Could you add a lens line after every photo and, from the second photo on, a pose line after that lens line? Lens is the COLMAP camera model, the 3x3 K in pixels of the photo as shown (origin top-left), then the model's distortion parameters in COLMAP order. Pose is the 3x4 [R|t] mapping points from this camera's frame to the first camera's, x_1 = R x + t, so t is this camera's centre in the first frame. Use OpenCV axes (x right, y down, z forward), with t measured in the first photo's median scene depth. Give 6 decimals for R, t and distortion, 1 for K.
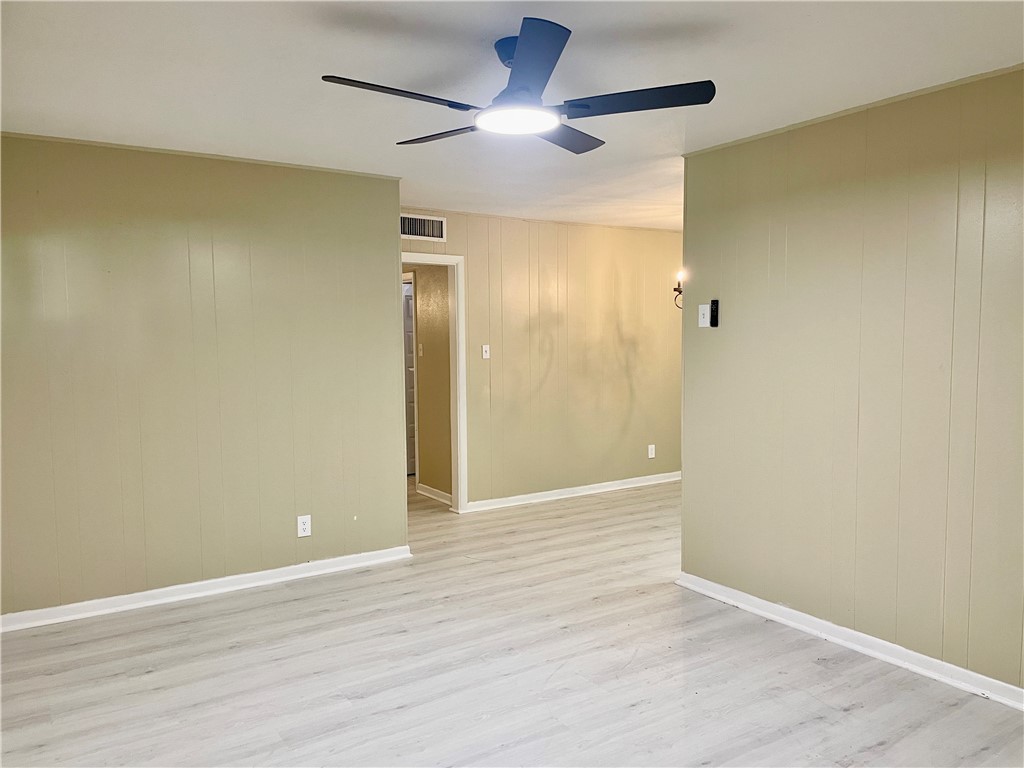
lens RADIAL K [[772.3, 0, 512.4], [0, 772.3, 395.1], [0, 0, 1]] dist [0.093120, -0.127667]
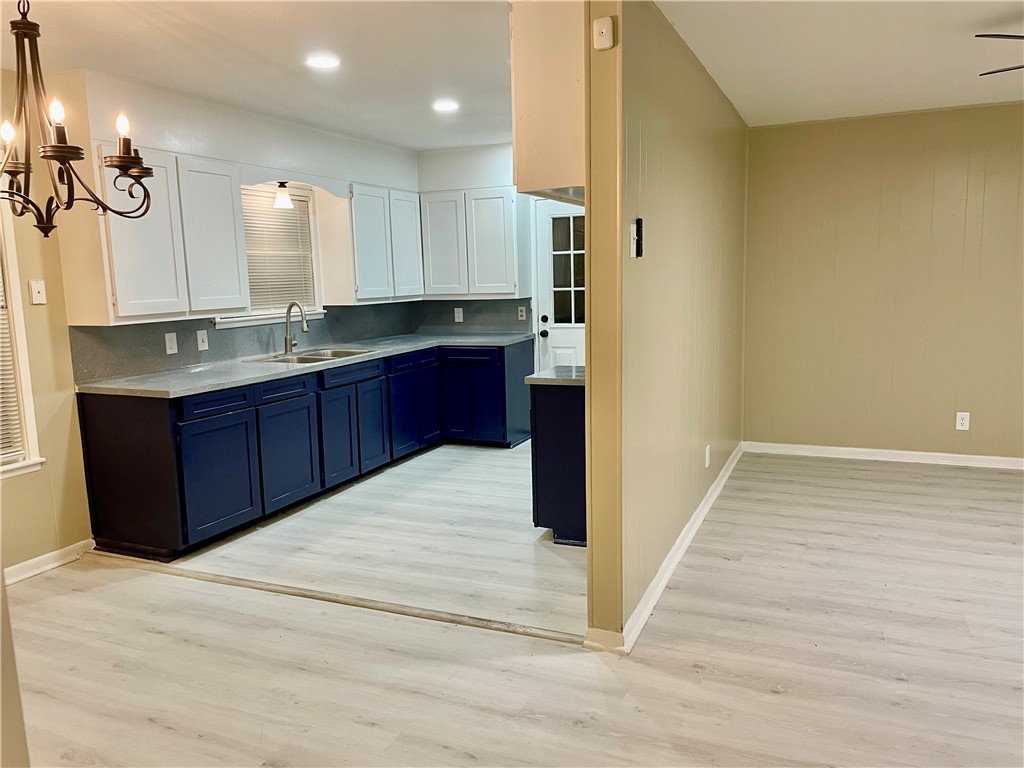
lens RADIAL K [[770.9, 0, 516.3], [0, 770.9, 388.5], [0, 0, 1]] dist [0.100674, -0.138006]
pose [[-0.558250, -0.103932, 0.823137, -0.262671], [0.094964, 0.977598, 0.187839, -0.110893], [-0.824220, 0.183030, -0.535874, 1.447220]]
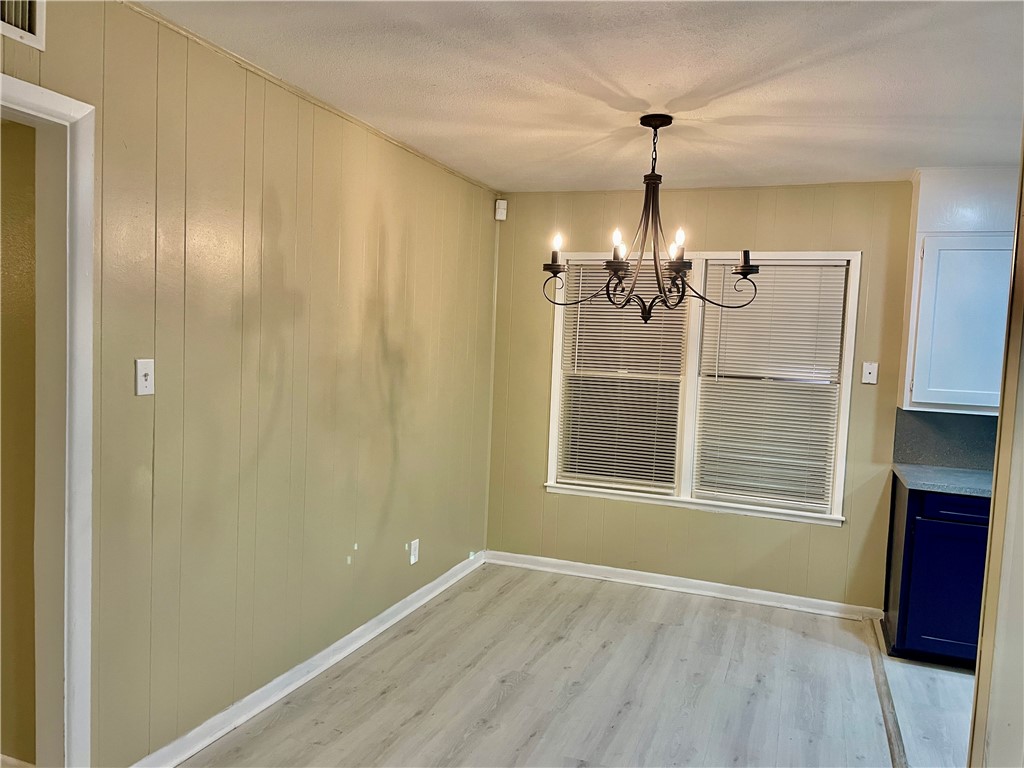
lens RADIAL K [[772.3, 0, 512.4], [0, 772.3, 395.1], [0, 0, 1]] dist [0.093120, -0.127667]
pose [[0.802376, 0.004566, 0.596802, -0.176309], [-0.002881, 0.999989, -0.003778, -0.068827], [-0.596812, 0.001312, 0.802380, 0.870484]]
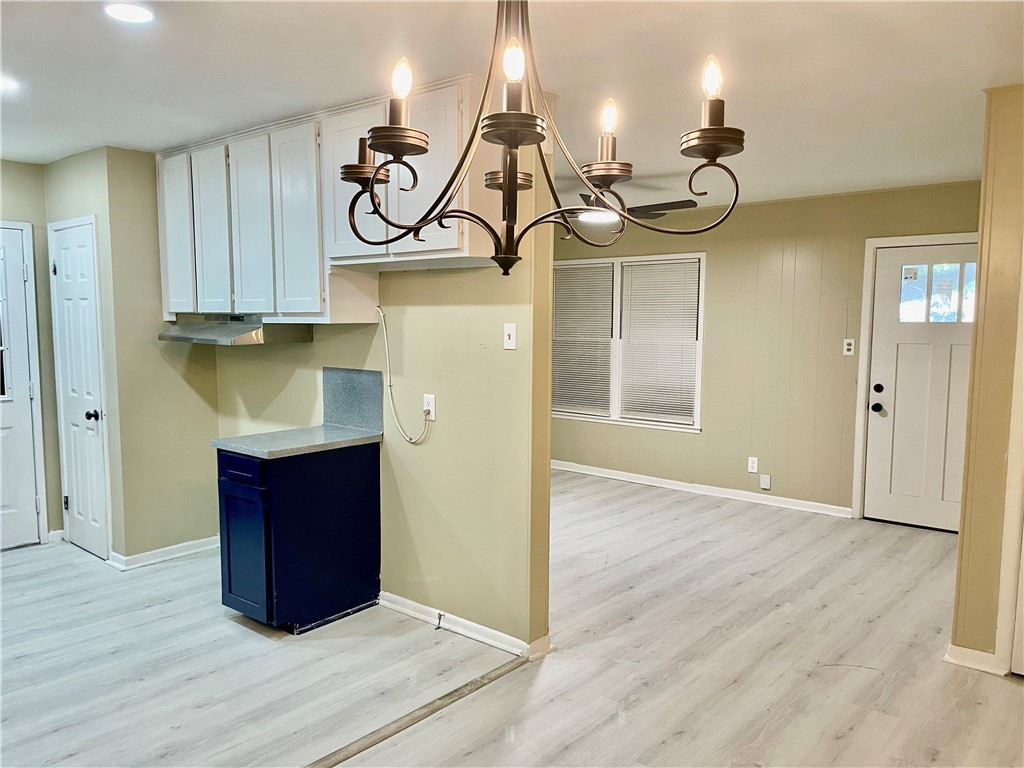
lens RADIAL K [[772.3, 0, 512.4], [0, 772.3, 395.1], [0, 0, 1]] dist [0.093120, -0.127667]
pose [[-0.957151, 0.030127, -0.288016, 0.489508], [-0.021615, 0.984367, 0.174797, -0.150798], [0.288780, 0.173533, -0.941537, 1.754709]]
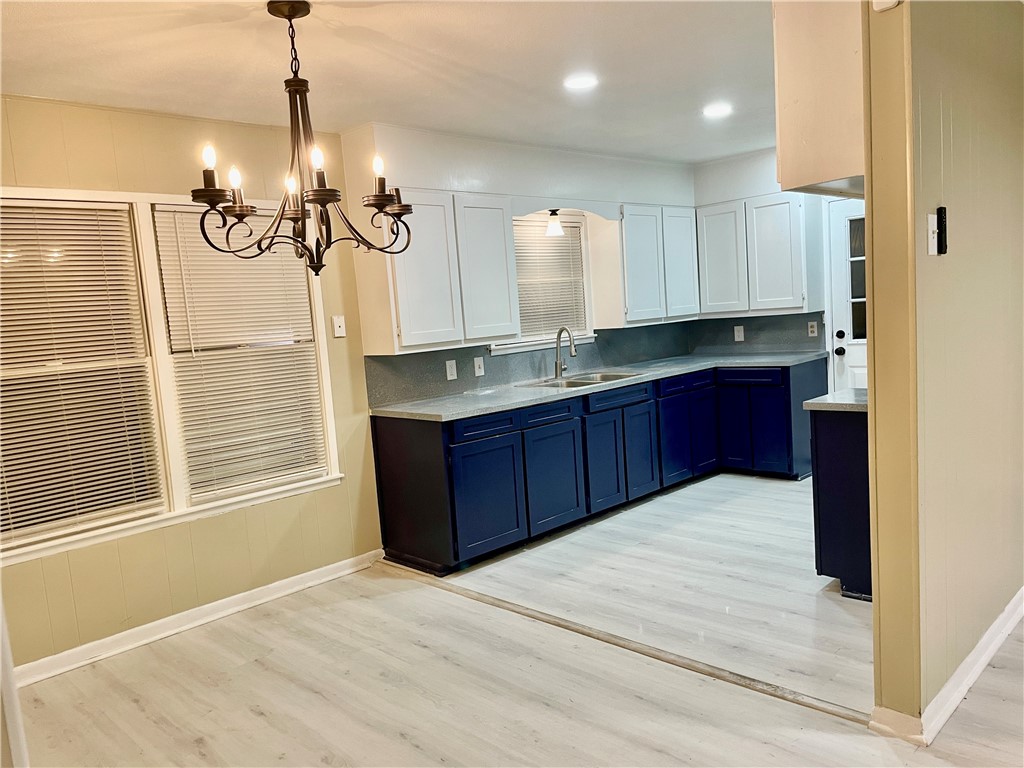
lens RADIAL K [[772.3, 0, 512.4], [0, 772.3, 395.1], [0, 0, 1]] dist [0.093120, -0.127667]
pose [[-0.211628, -0.085867, 0.973571, -0.236664], [0.153410, 0.980867, 0.119857, -0.101014], [-0.965235, 0.174721, -0.194406, 1.391913]]
